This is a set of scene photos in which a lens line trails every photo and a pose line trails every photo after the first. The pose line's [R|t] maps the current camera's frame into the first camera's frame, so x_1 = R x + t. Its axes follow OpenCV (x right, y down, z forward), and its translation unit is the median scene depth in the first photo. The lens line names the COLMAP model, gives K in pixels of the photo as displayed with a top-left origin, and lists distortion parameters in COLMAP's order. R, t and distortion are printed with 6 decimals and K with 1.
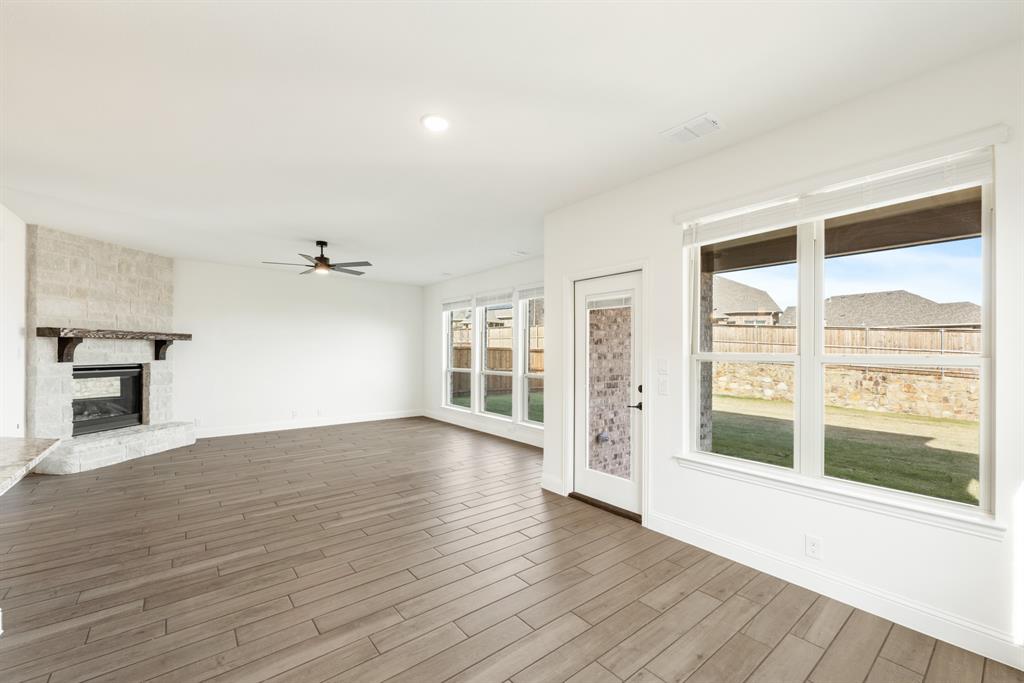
lens RADIAL K [[419.6, 0, 508.1], [0, 419.6, 349.6], [0, 0, 1]] dist [-0.000013, -0.000920]
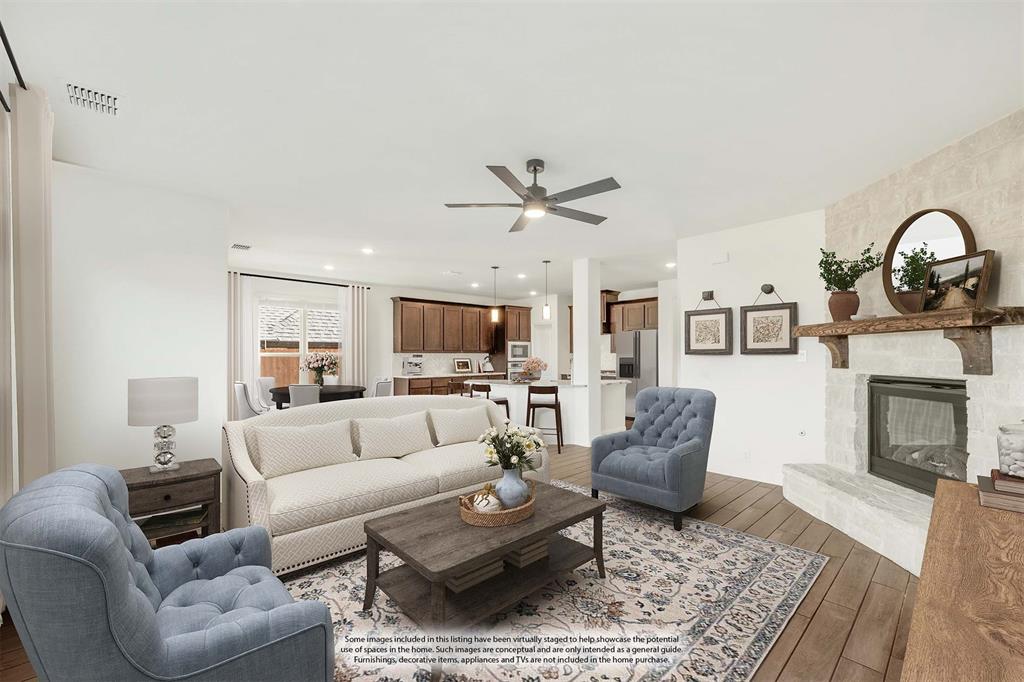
lens RADIAL K [[419.6, 0, 530.2], [0, 419.6, 360.3], [0, 0, 1]] dist [-0.000013, -0.000920]
pose [[-0.993569, -0.002719, -0.113196, -0.349576], [-0.003883, 0.999942, 0.010072, 0.008368], [0.113162, 0.010447, -0.993522, 1.496021]]
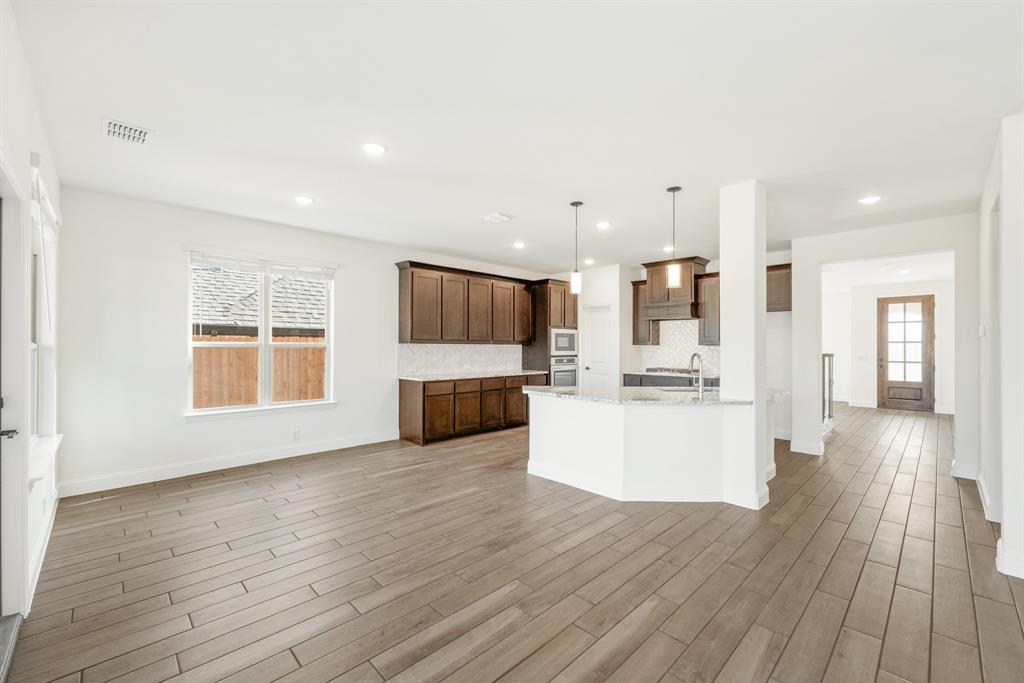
lens RADIAL K [[419.6, 0, 518.7], [0, 419.6, 344.8], [0, 0, 1]] dist [-0.000013, -0.000920]
pose [[-0.992249, -0.010072, -0.123855, -0.194130], [-0.009515, 0.999942, -0.005089, 0.005226], [0.123899, -0.003871, -0.992287, 0.994009]]
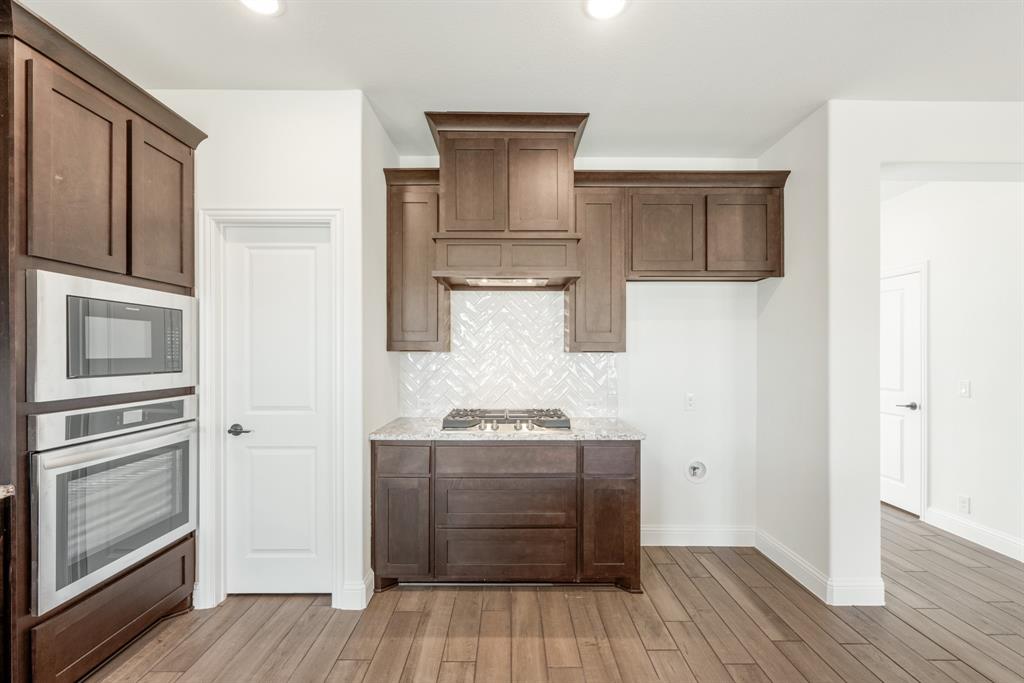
lens RADIAL K [[431.2, 0, 513.1], [0, 431.2, 354.3], [0, 0, 1]] dist [0.001105, -0.000927]
pose [[-0.605004, -0.003528, -0.796214, -0.423909], [-0.004353, 0.999990, -0.001124, -0.001046], [0.796210, 0.002786, -0.605013, 0.100001]]
